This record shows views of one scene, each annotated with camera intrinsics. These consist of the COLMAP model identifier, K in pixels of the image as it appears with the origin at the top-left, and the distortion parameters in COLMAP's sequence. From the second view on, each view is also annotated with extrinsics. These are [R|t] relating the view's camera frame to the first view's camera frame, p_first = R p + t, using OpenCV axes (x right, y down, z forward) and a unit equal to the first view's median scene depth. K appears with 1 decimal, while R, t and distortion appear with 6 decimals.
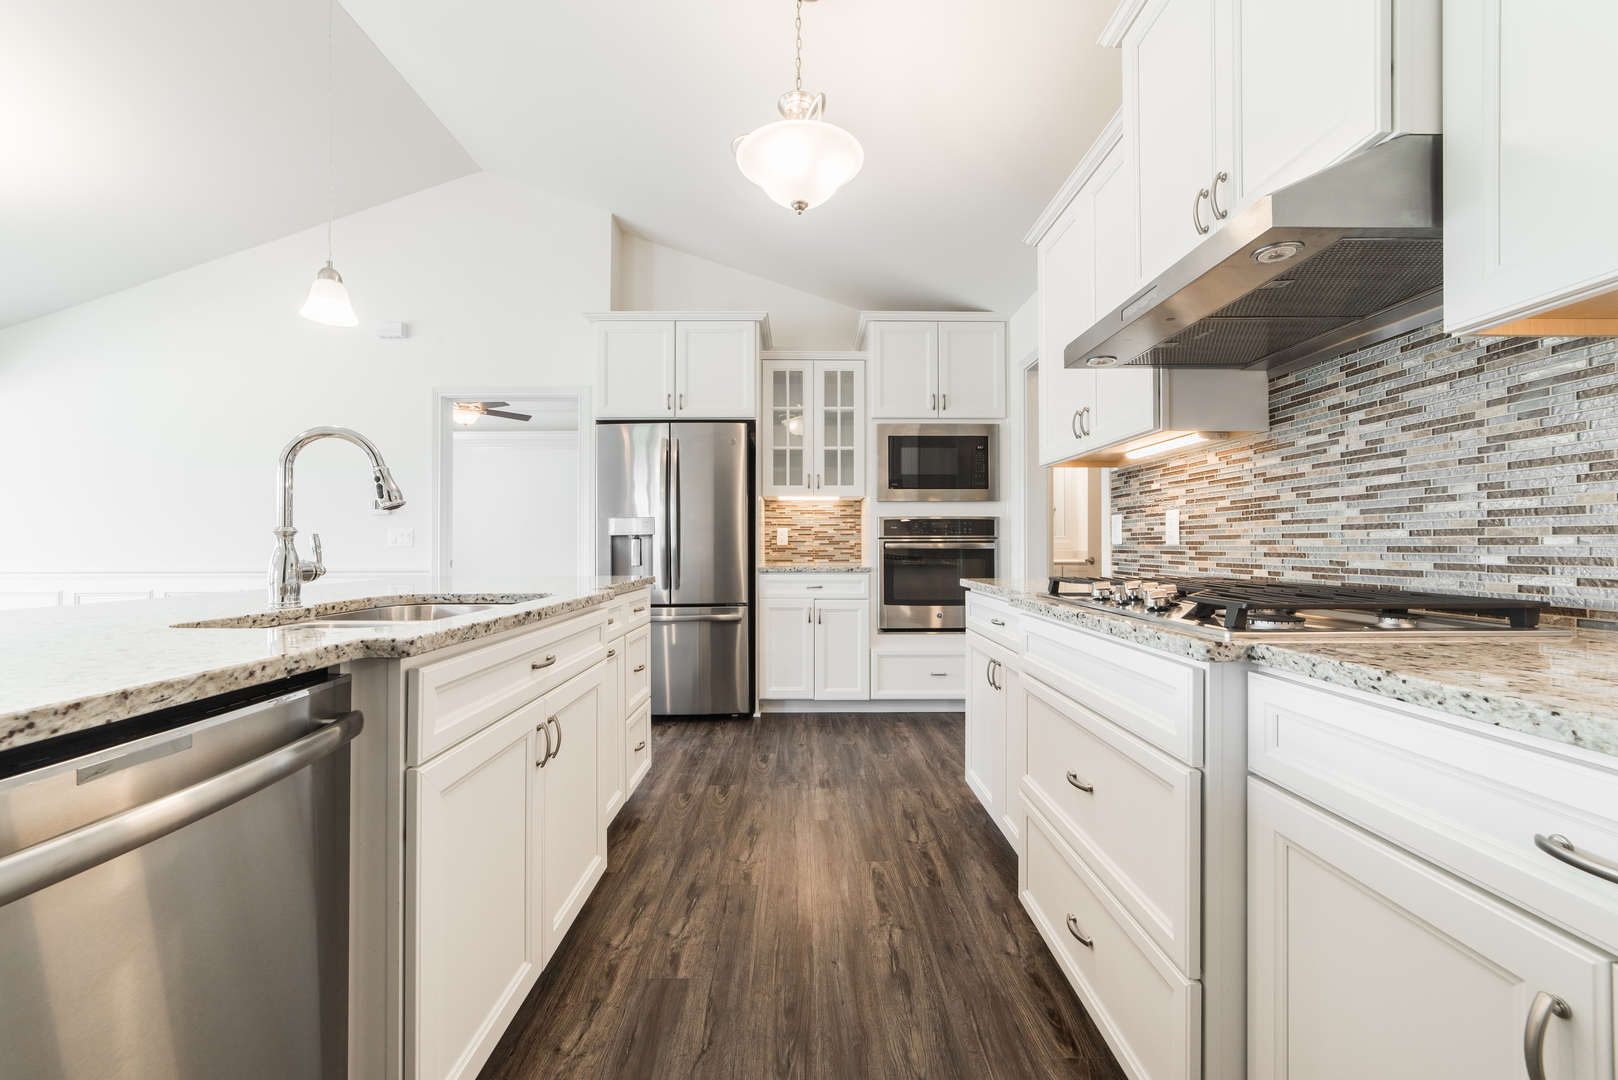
lens RADIAL K [[624.6, 0, 808.3], [0, 624.6, 543.2], [0, 0, 1]] dist [-0.018343, 0.006914]
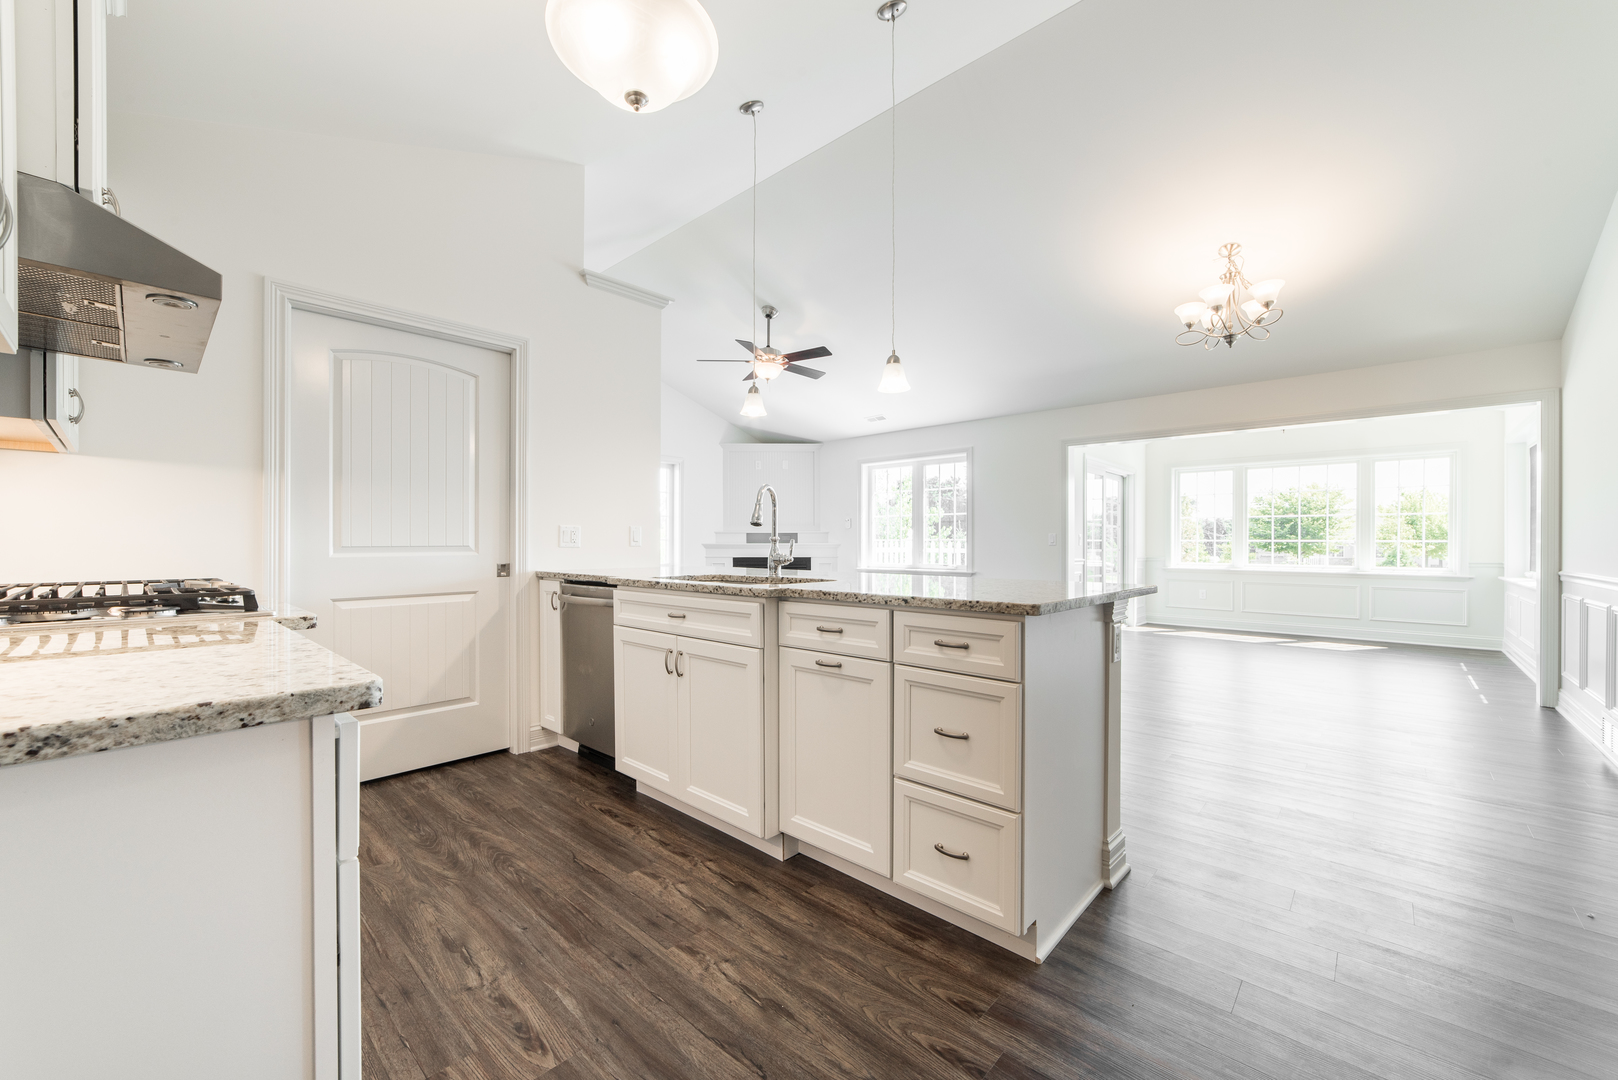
lens RADIAL K [[633.1, 0, 798.9], [0, 633.1, 542.2], [0, 0, 1]] dist [-0.000665, 0.000323]
pose [[-0.692639, -0.002113, -0.721281, 0.510894], [0.000930, 0.999992, -0.003822, -0.001139], [0.721284, -0.003318, -0.692632, 2.113415]]
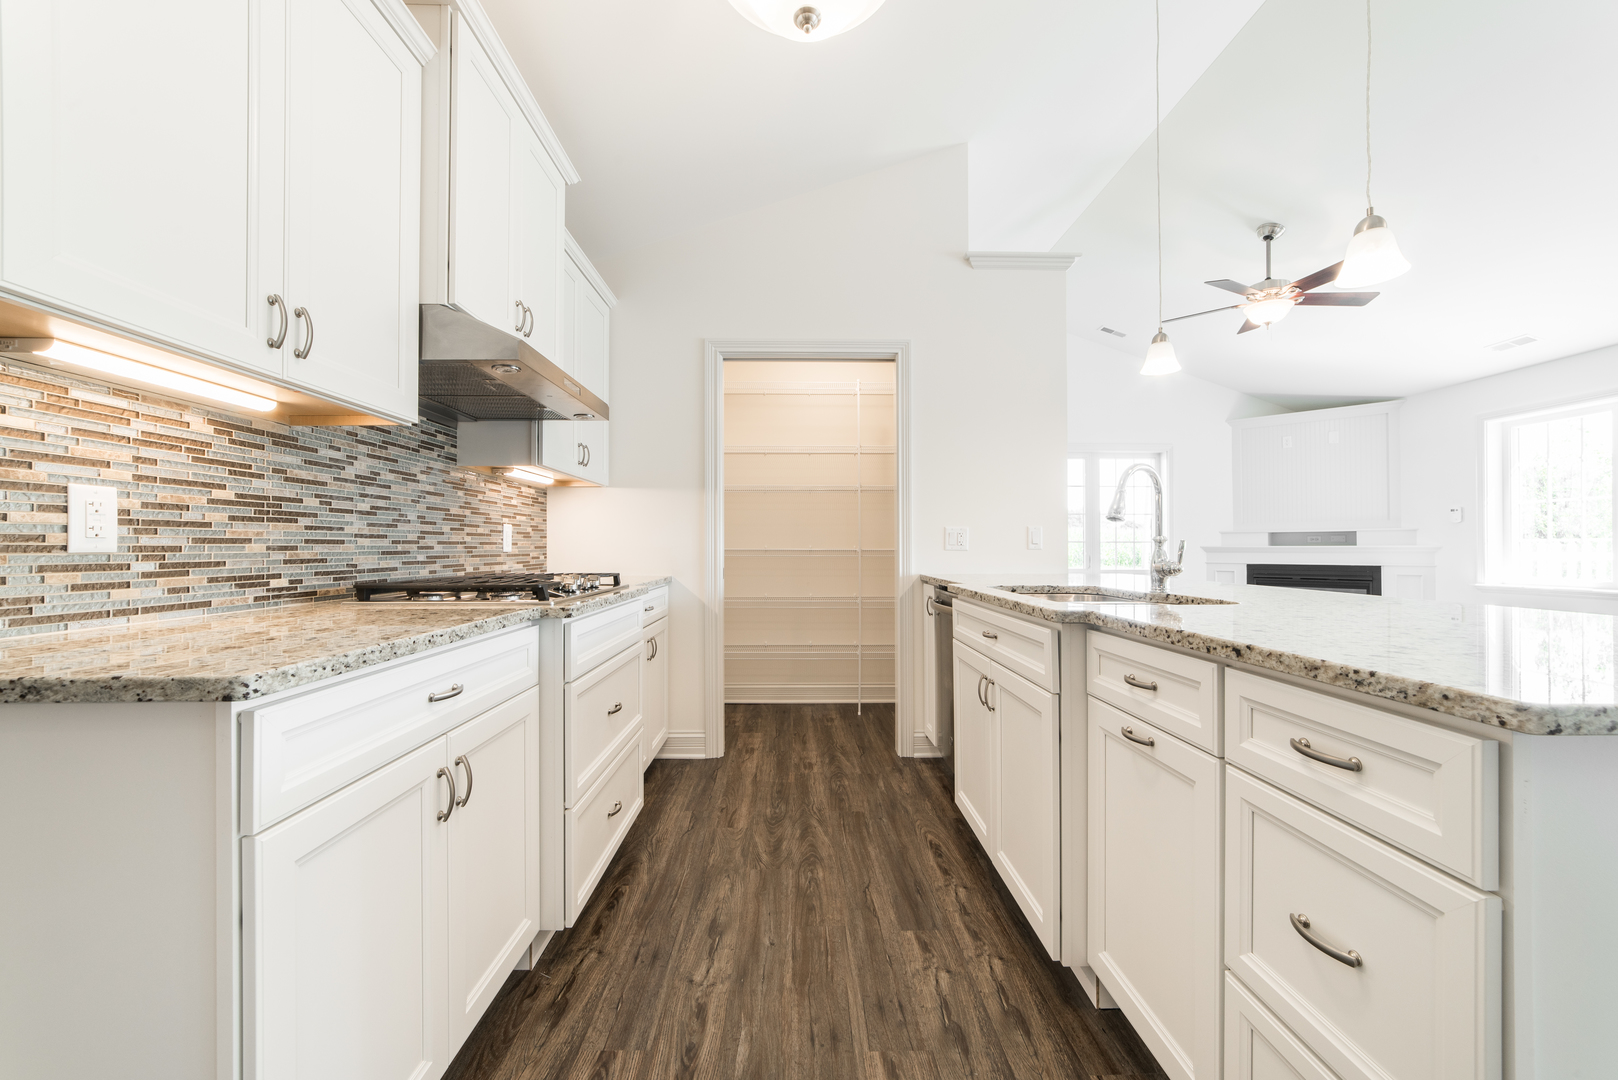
lens RADIAL K [[624.6, 0, 808.3], [0, 624.6, 543.2], [0, 0, 1]] dist [-0.018343, 0.006914]
pose [[-0.999897, 0.001488, -0.014288, -0.005869], [0.001605, 0.999965, -0.008175, 0.000105], [0.014275, -0.008197, -0.999865, 2.055571]]
